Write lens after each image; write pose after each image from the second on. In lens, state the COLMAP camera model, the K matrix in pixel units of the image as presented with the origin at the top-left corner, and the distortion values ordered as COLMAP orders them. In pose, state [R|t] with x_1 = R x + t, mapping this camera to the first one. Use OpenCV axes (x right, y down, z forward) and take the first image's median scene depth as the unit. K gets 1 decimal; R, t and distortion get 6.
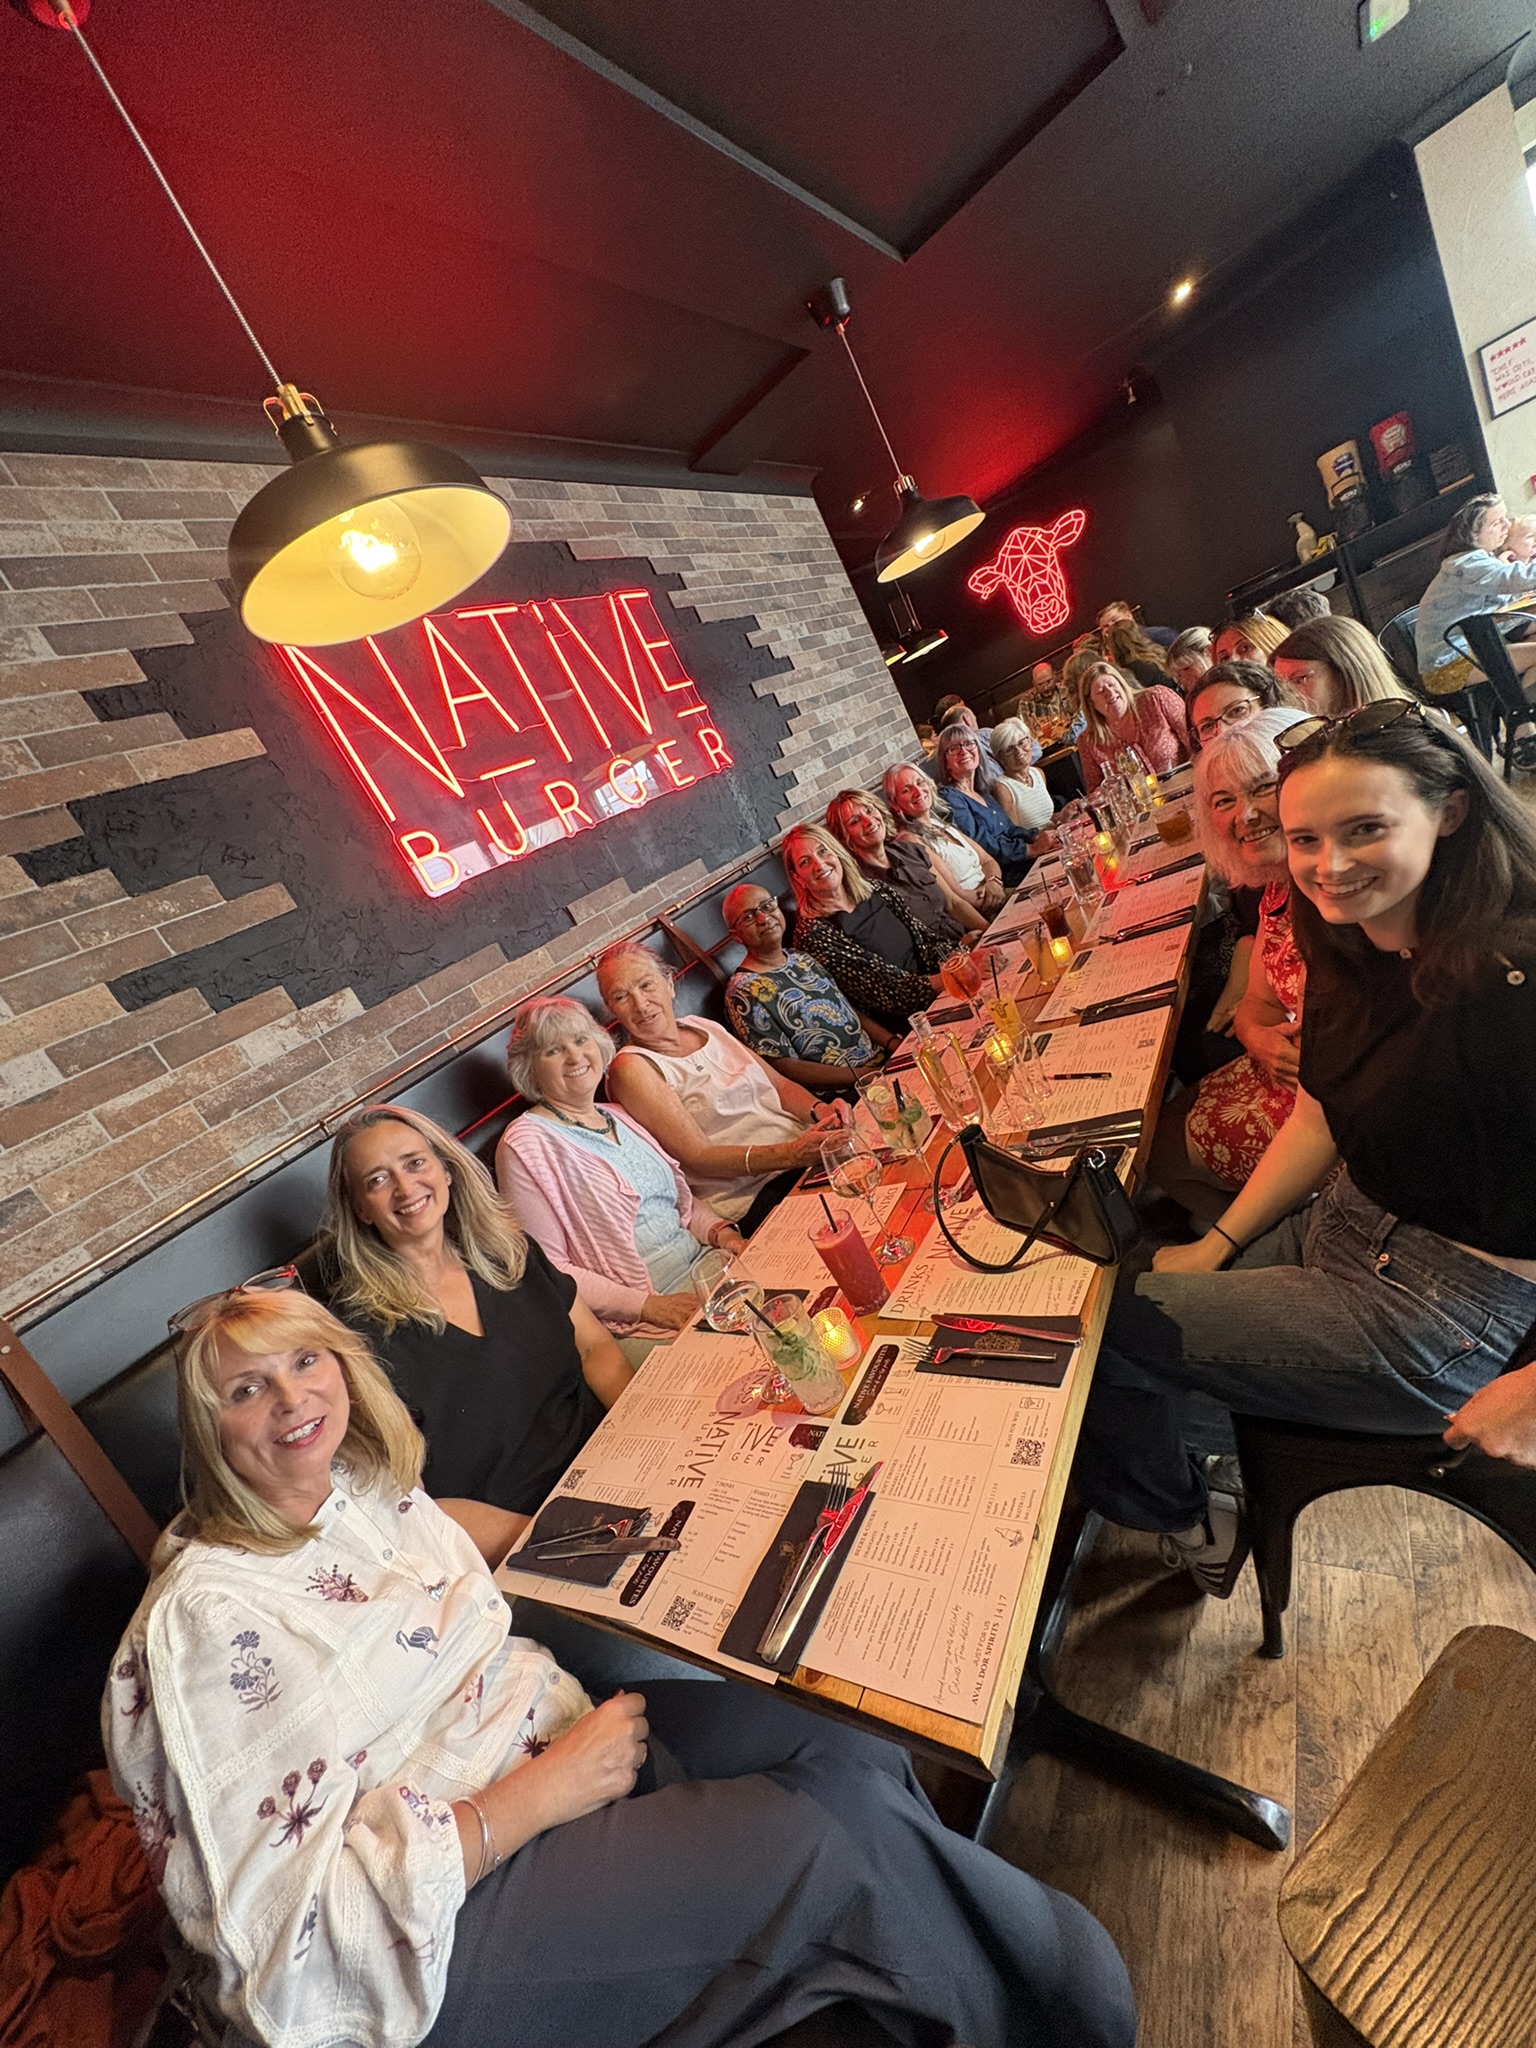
lens RADIAL K [[830.0, 0, 779.5], [0, 830.0, 1028.4], [0, 0, 1]] dist [-0.001921, -0.000141]
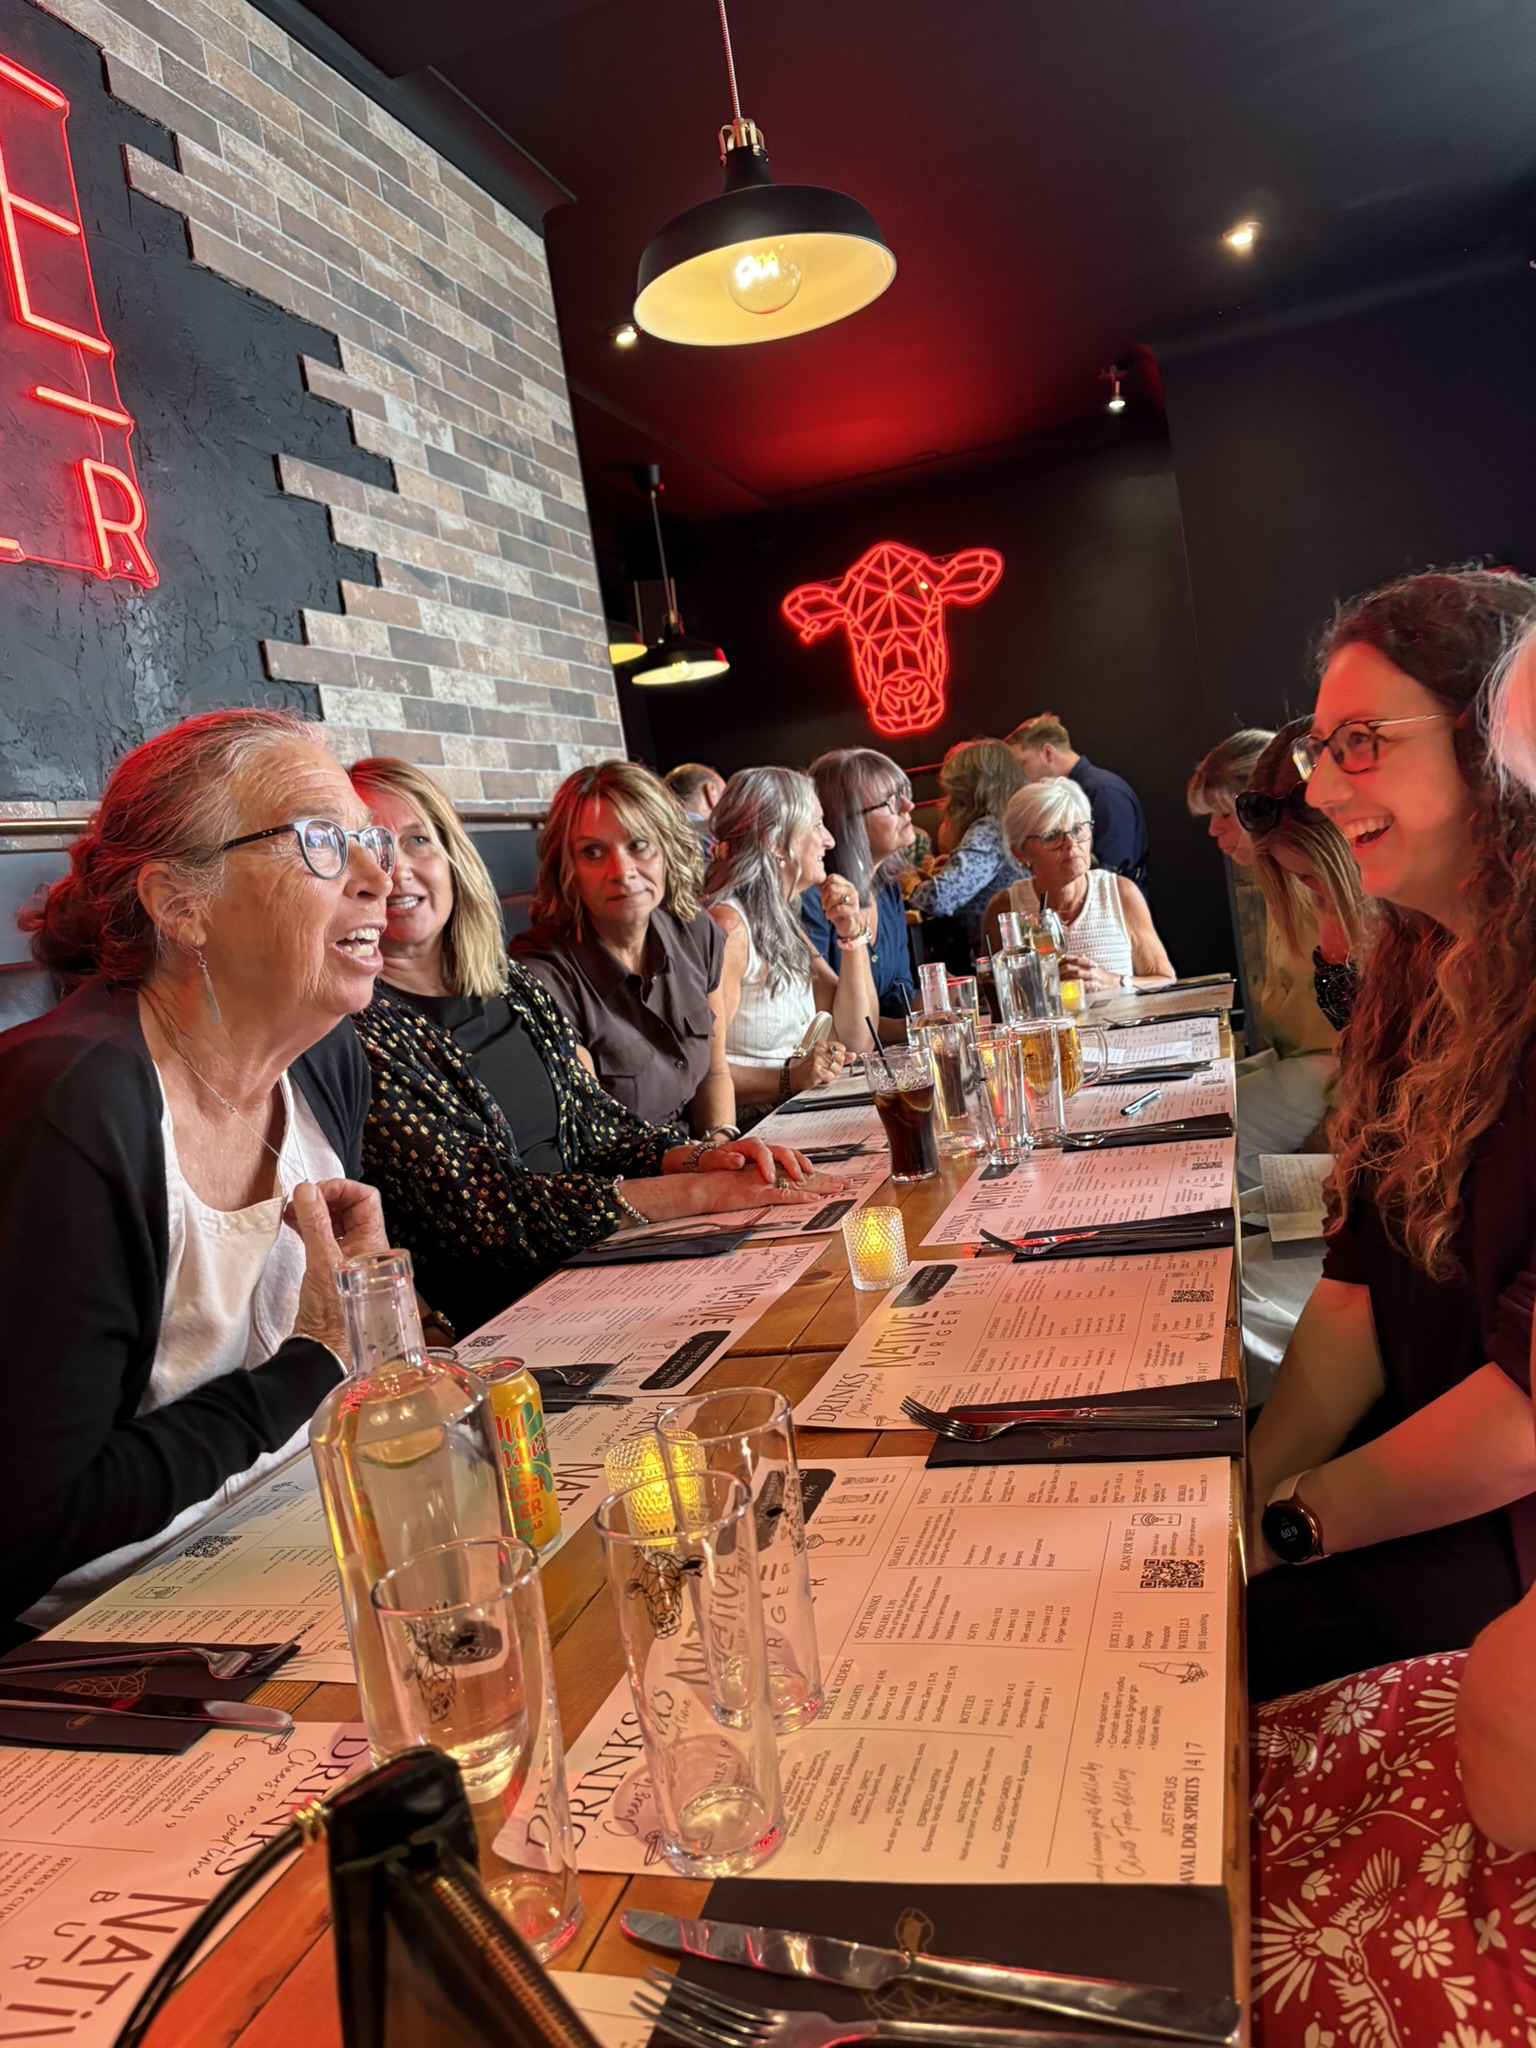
lens RADIAL K [[1551.0, 0, 767.0], [0, 1551.0, 1037.6], [0, 0, 1]] dist [-0.004402, -0.028494]
pose [[0.920848, 0.286587, 0.264400, 0.076433], [-0.212778, 0.937555, -0.275167, 0.011962], [-0.326749, 0.197128, 0.924324, 0.307174]]
